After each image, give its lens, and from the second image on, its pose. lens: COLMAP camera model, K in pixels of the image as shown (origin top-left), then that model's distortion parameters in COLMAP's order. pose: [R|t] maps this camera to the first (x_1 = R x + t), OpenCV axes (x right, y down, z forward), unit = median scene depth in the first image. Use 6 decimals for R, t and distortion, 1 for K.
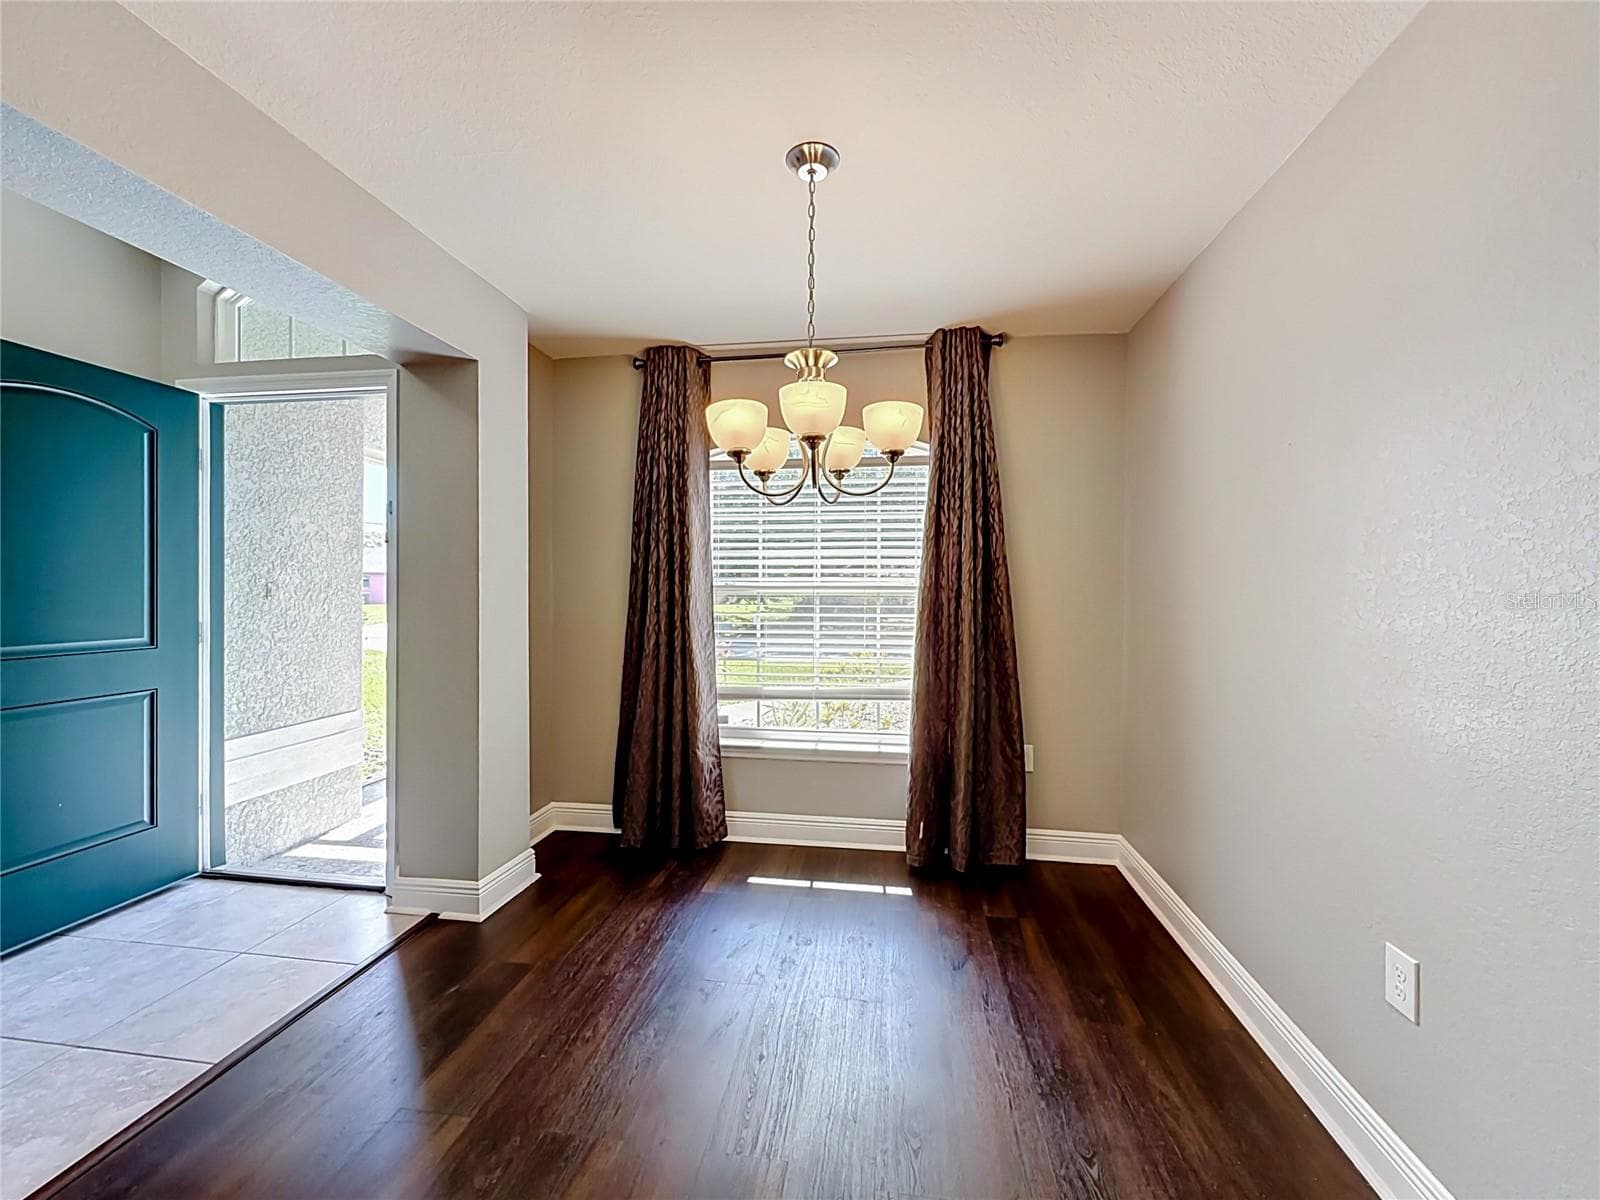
lens RADIAL K [[652.8, 0, 810.5], [0, 652.8, 596.9], [0, 0, 1]] dist [0.010863, -0.000257]
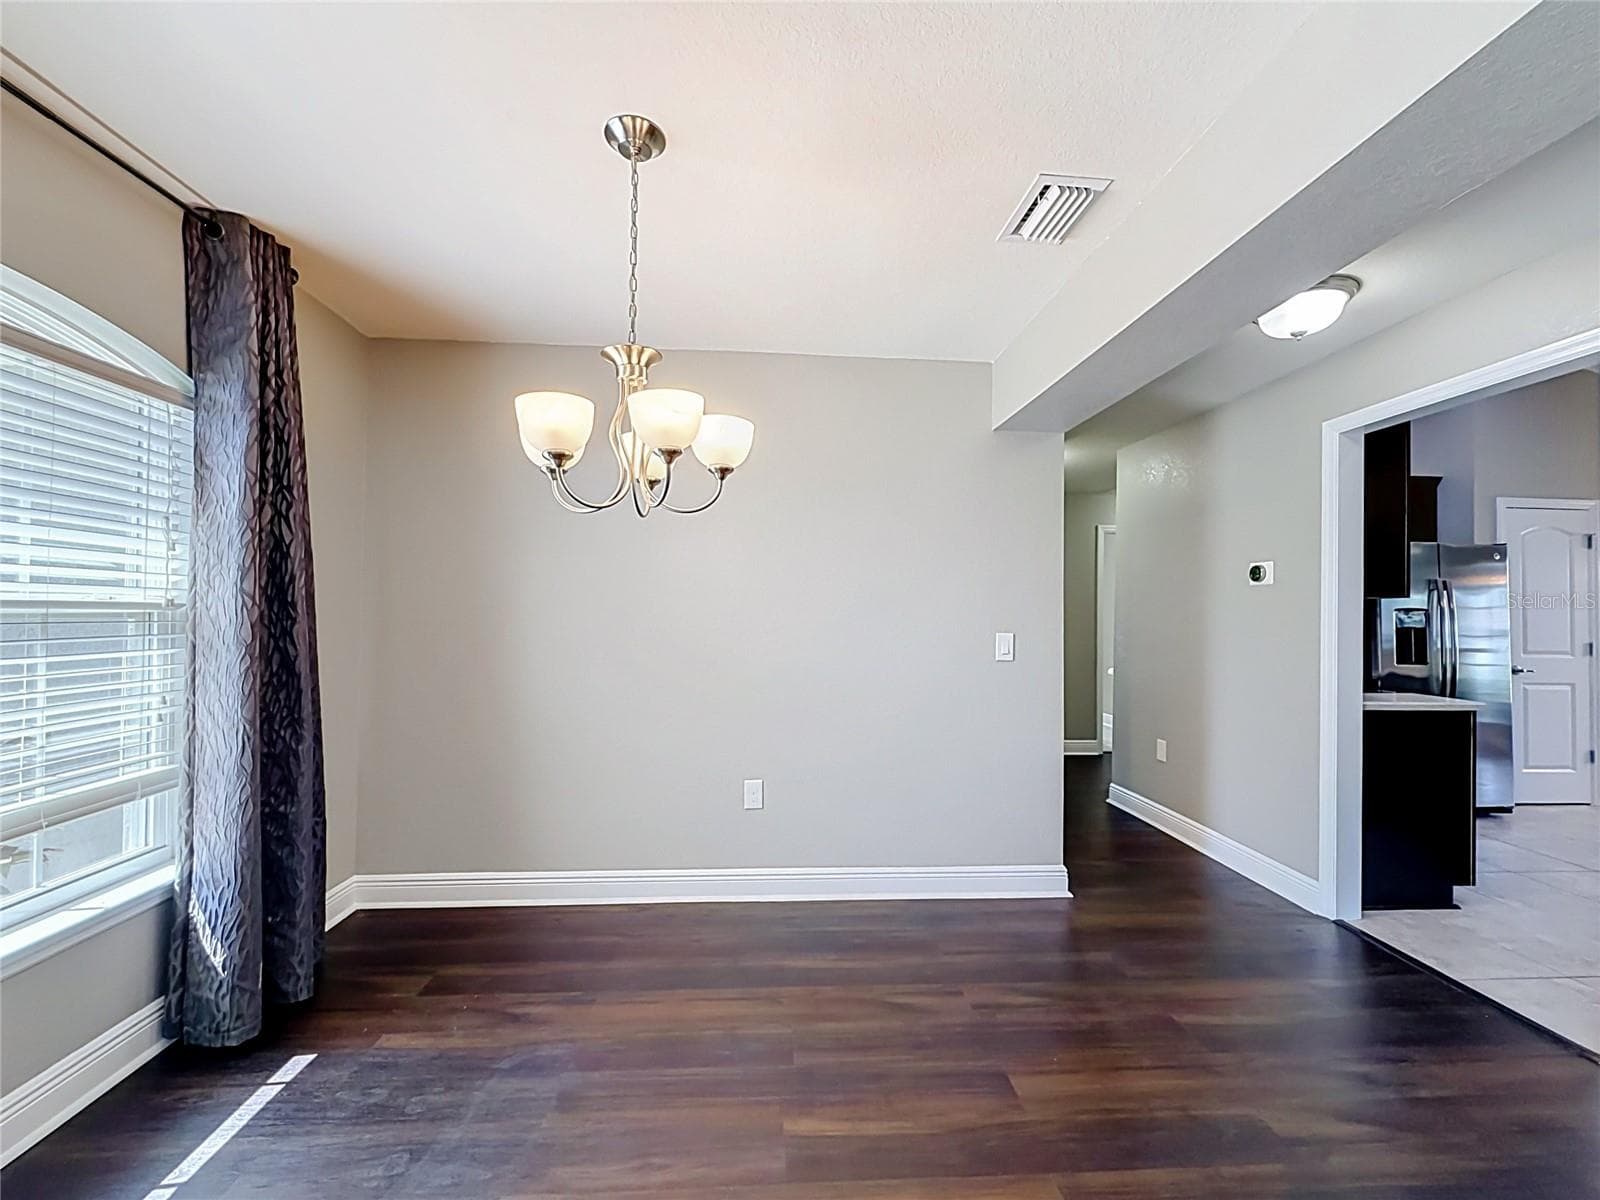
lens RADIAL K [[652.8, 0, 803.2], [0, 652.8, 607.1], [0, 0, 1]] dist [0.010863, -0.000257]
pose [[-0.186551, -0.002005, 0.982443, -0.583715], [-0.003721, 0.999992, 0.001334, -0.017876], [-0.982438, -0.003407, -0.186557, 0.586912]]
